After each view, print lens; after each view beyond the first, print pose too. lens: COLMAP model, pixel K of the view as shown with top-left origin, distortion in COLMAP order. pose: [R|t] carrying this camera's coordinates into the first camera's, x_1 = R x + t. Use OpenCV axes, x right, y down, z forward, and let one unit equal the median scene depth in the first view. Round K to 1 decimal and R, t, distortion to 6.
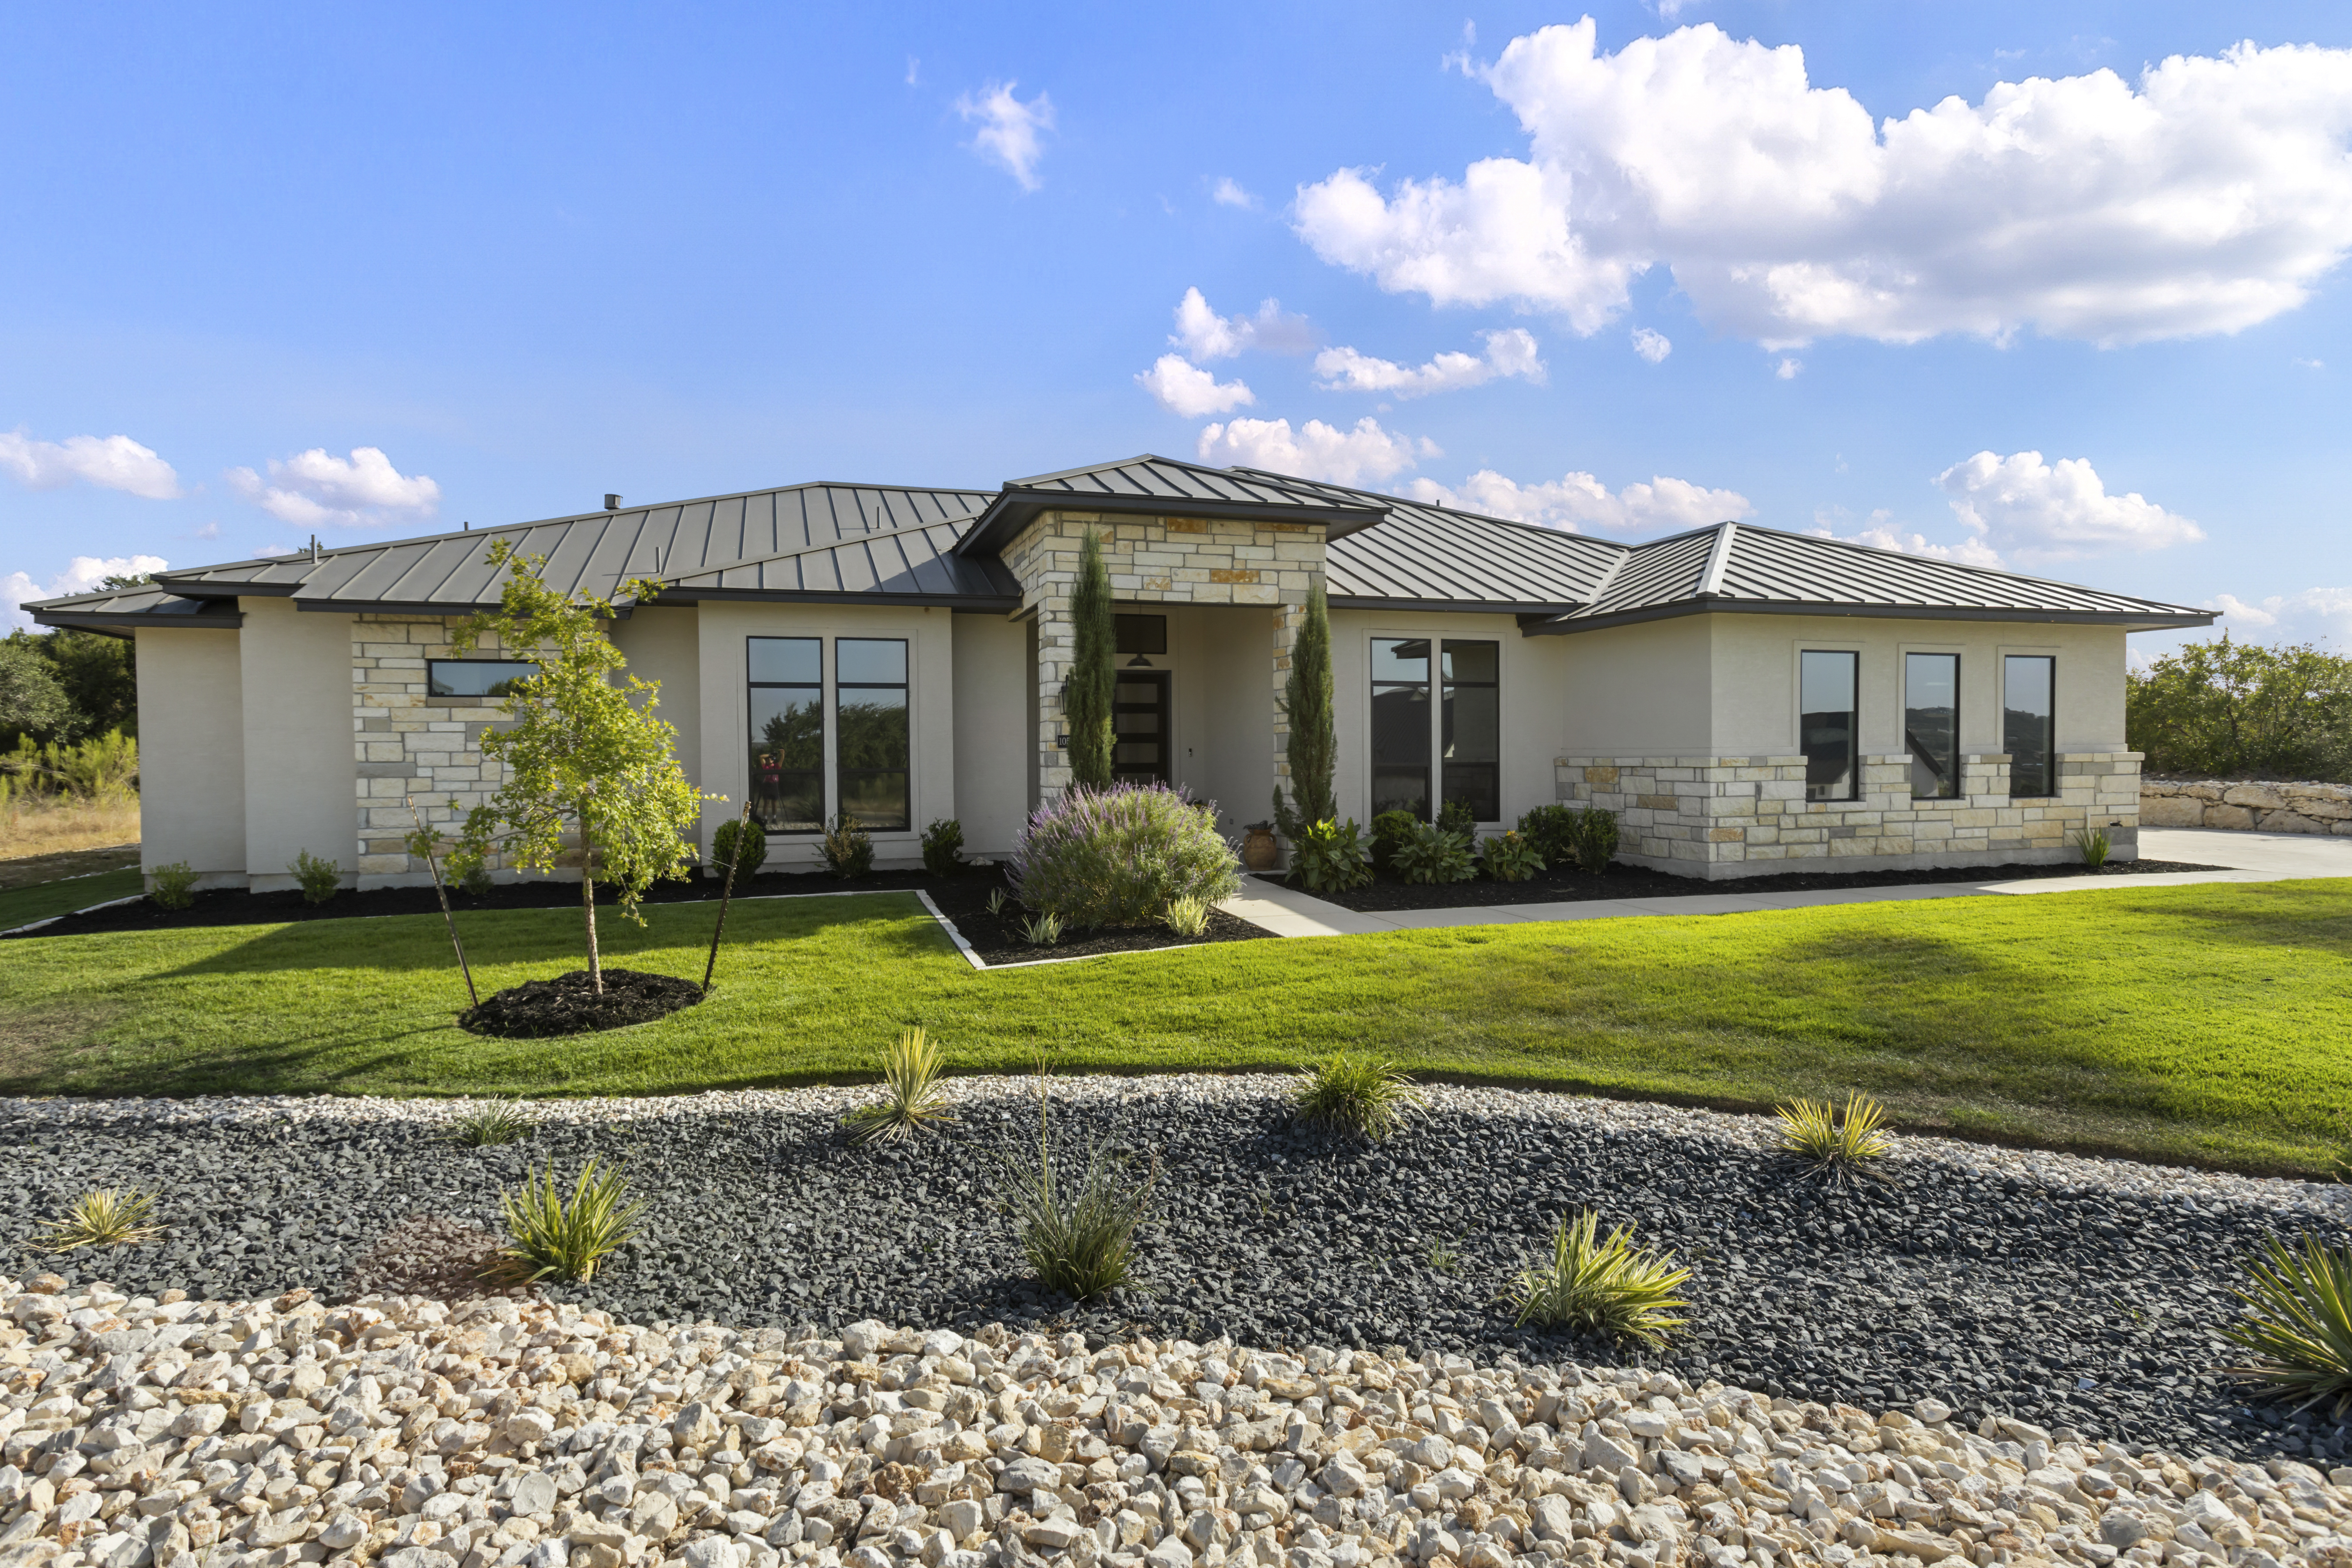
lens RADIAL K [[1238.9, 0, 1167.9], [0, 1238.9, 799.4], [0, 0, 1]] dist [0.004992, 0.001038]
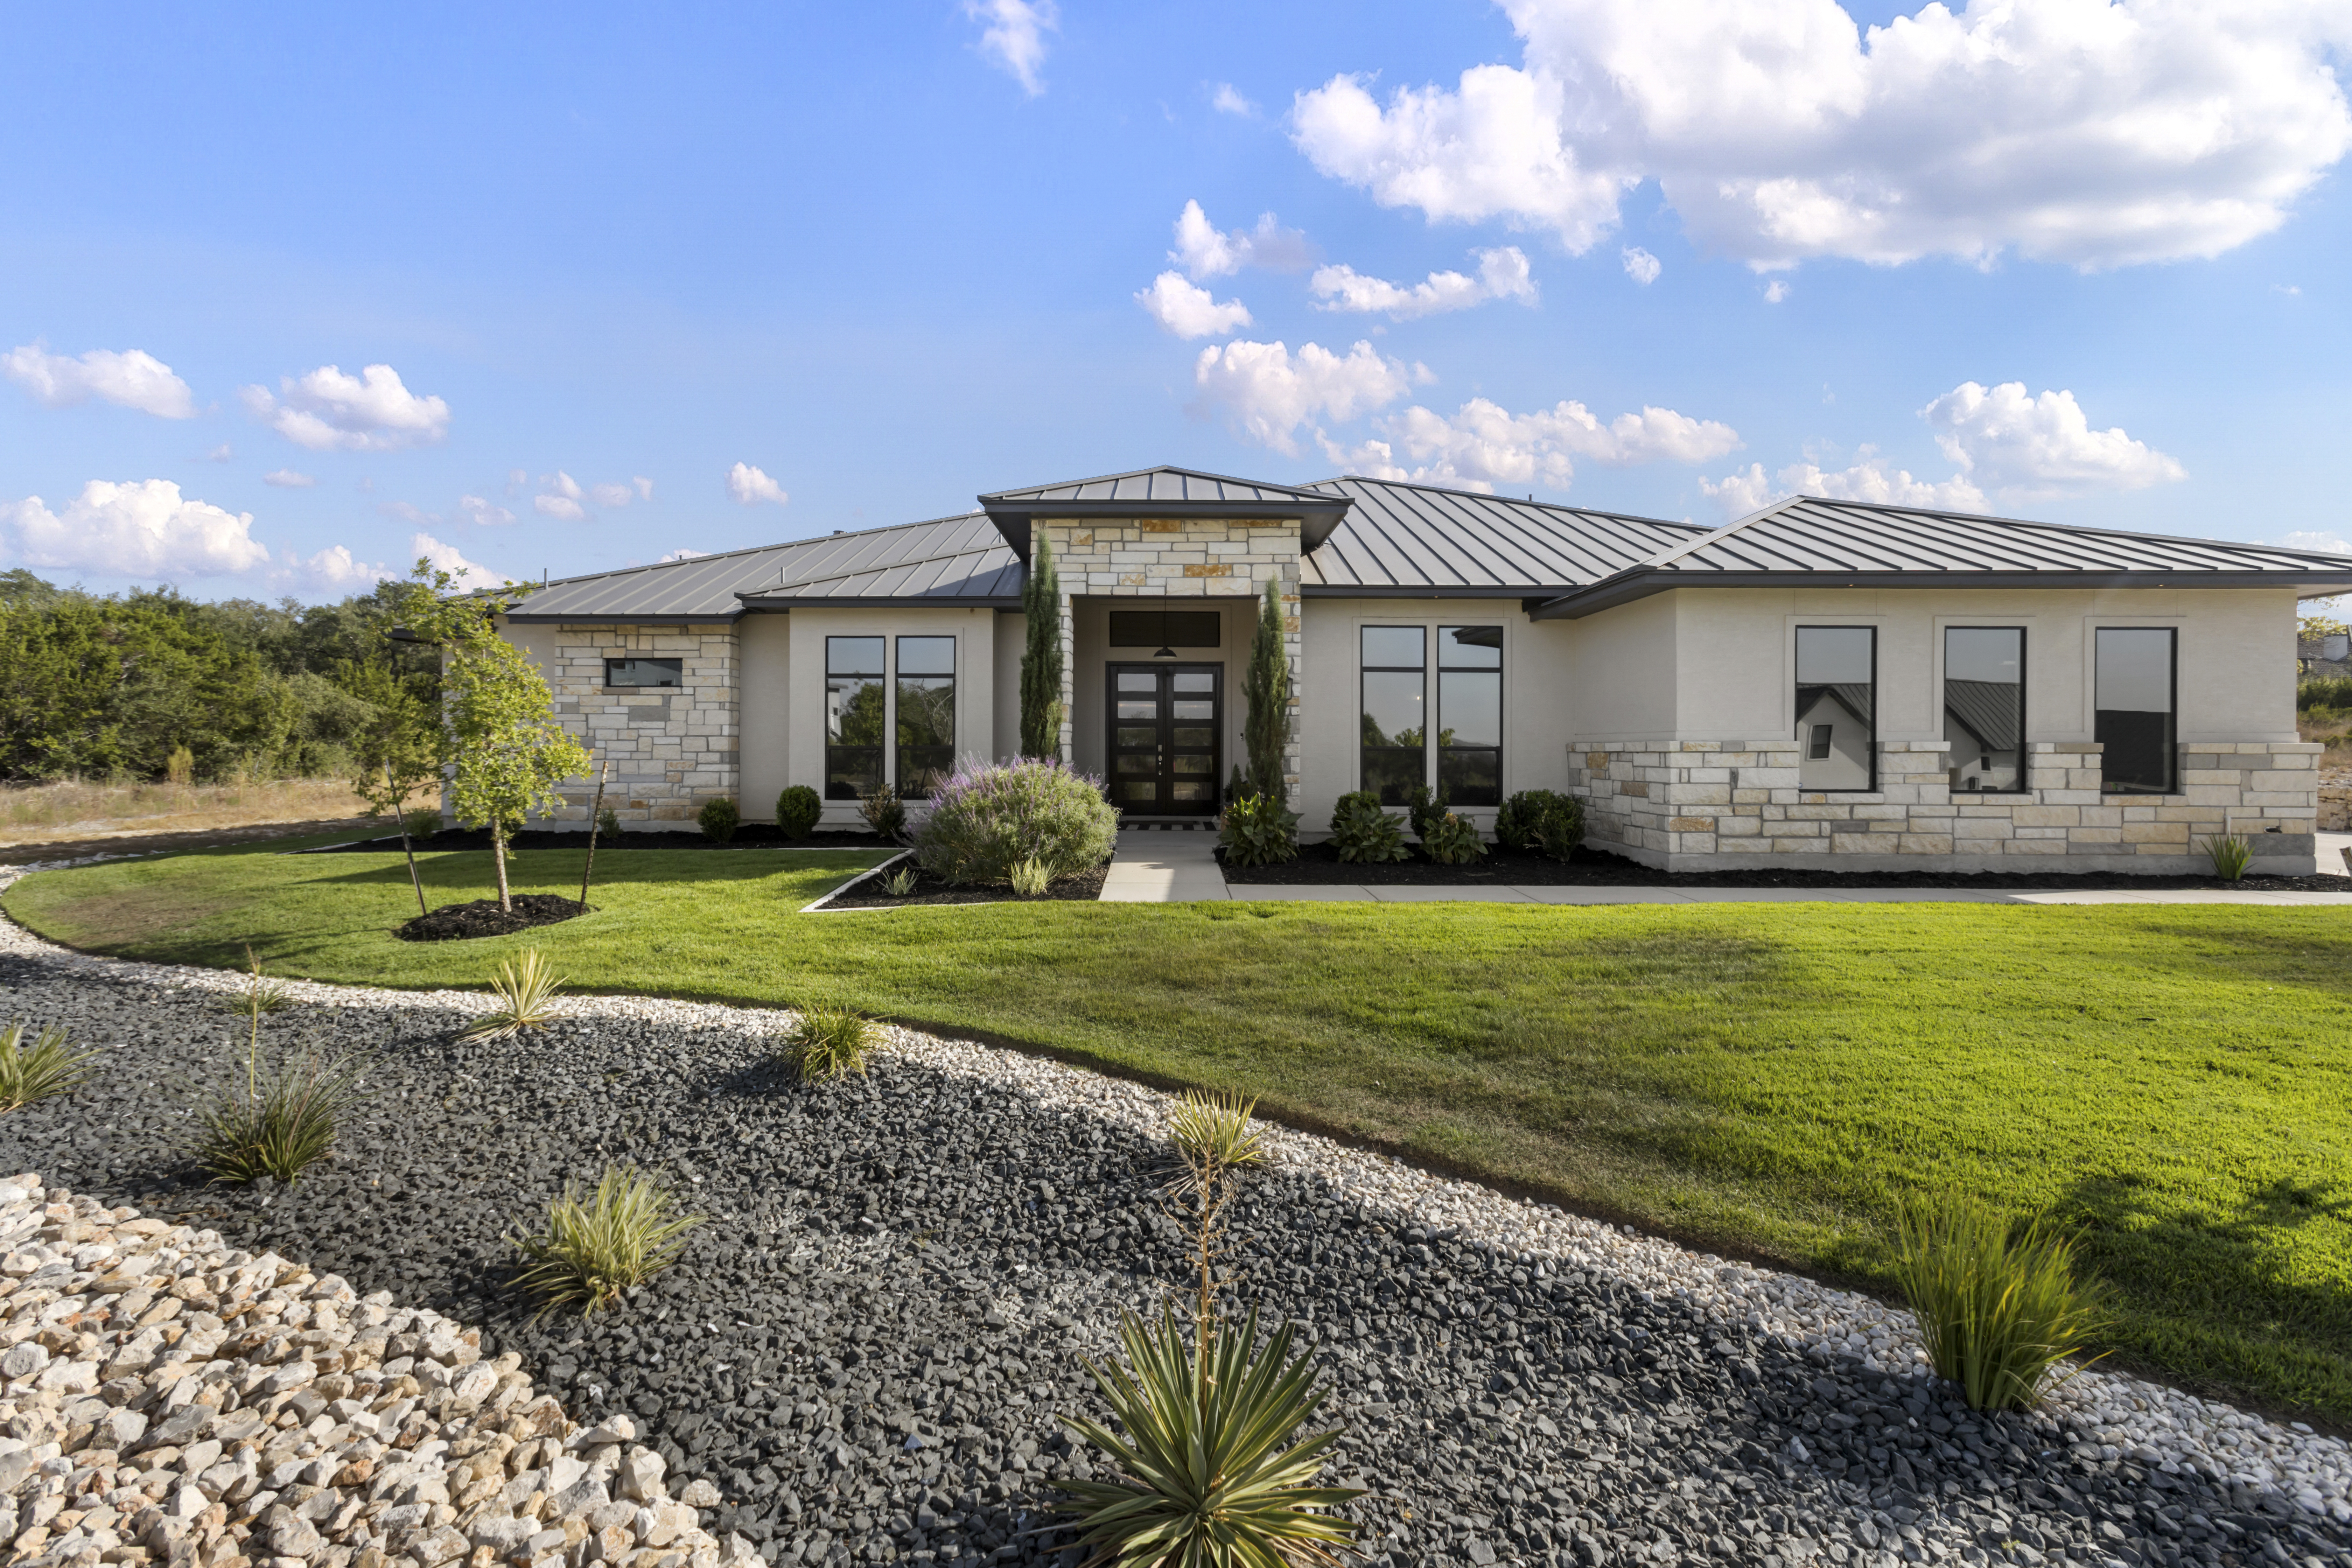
lens RADIAL K [[1075.6, 0, 1161.8], [0, 1075.6, 768.0], [0, 0, 1]] dist [-0.013913, 0.015046]
pose [[0.949970, 0.016681, -0.311896, 0.304193], [-0.022466, 0.999636, -0.014963, 0.006716], [0.311532, 0.021222, 0.949999, 0.098713]]
